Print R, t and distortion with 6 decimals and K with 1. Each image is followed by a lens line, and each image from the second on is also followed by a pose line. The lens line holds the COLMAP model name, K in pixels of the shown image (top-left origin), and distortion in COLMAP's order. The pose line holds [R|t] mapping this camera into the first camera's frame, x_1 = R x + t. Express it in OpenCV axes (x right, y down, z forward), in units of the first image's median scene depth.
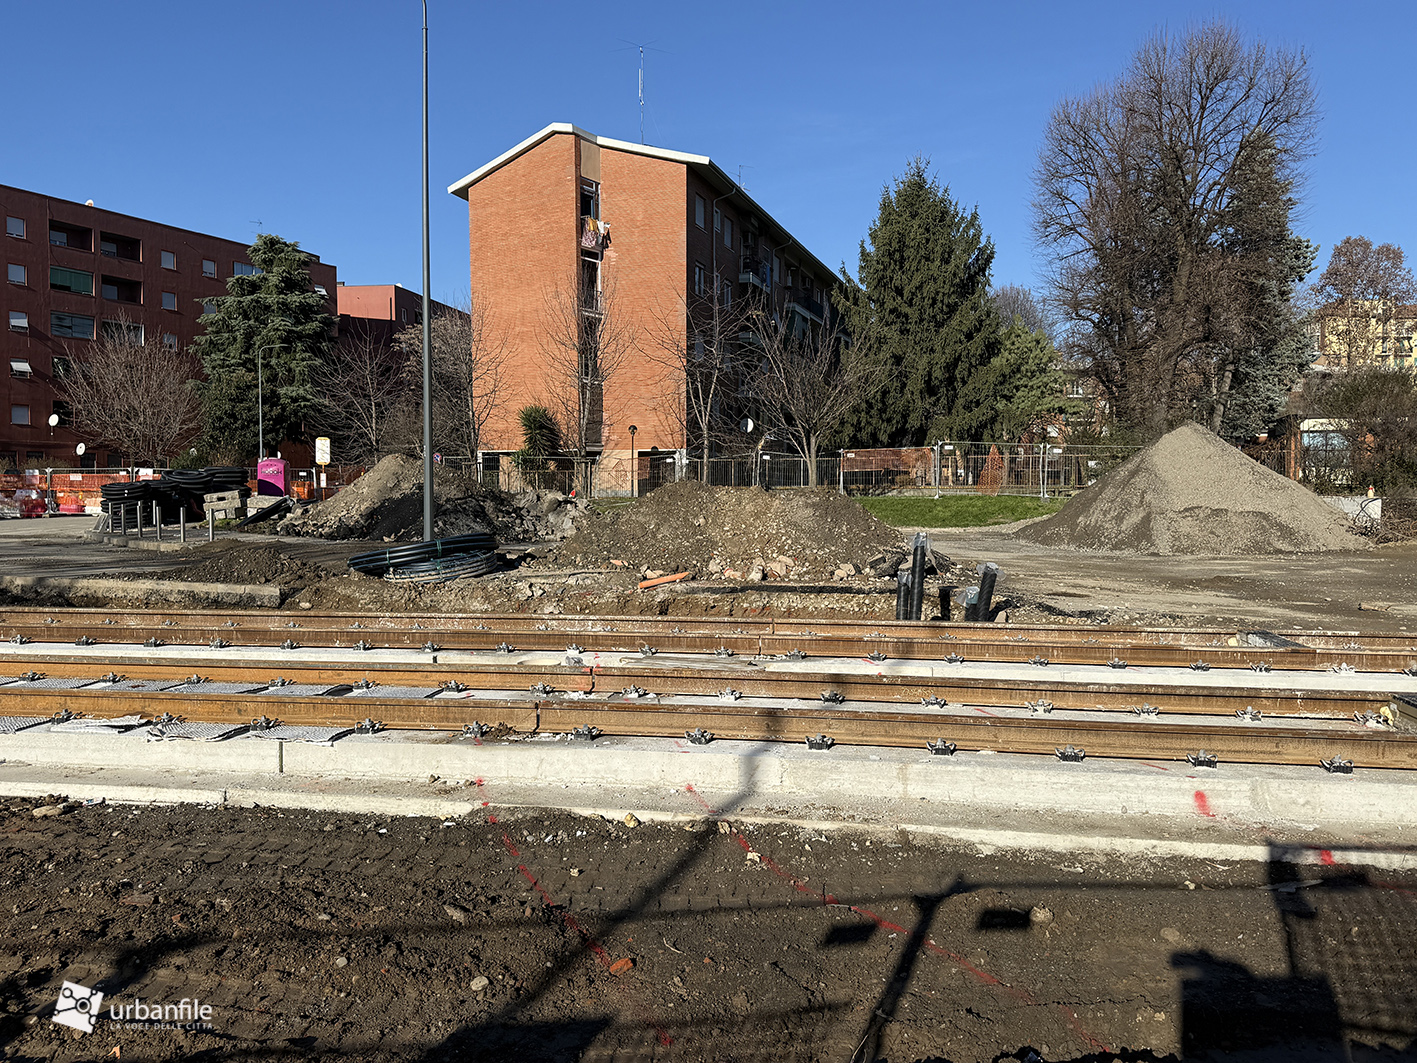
lens RADIAL K [[1116.1, 0, 708.5], [0, 1116.1, 531.5], [0, 0, 1]] dist [-0.000938, -0.001769]
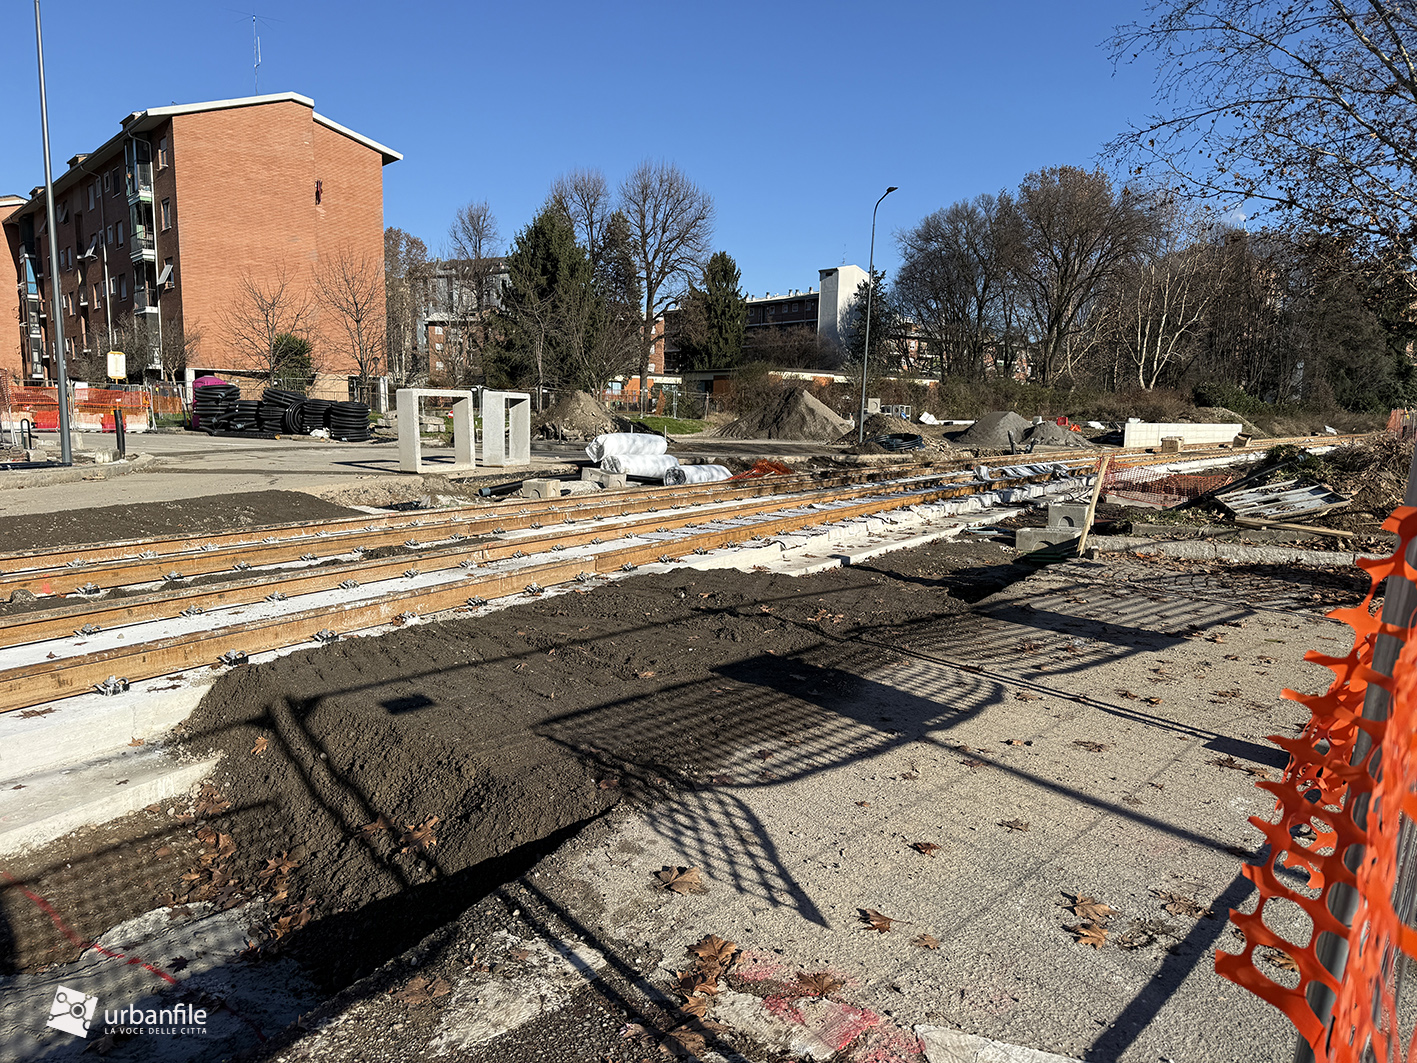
lens RADIAL K [[997.7, 0, 708.5], [0, 997.7, 531.5], [0, 0, 1]] dist [0.073966, -0.102422]
pose [[0.450935, -0.097352, 0.887232, -0.981118], [0.017441, 0.994805, 0.100292, -0.005721], [-0.892386, -0.029751, 0.450291, 0.124159]]
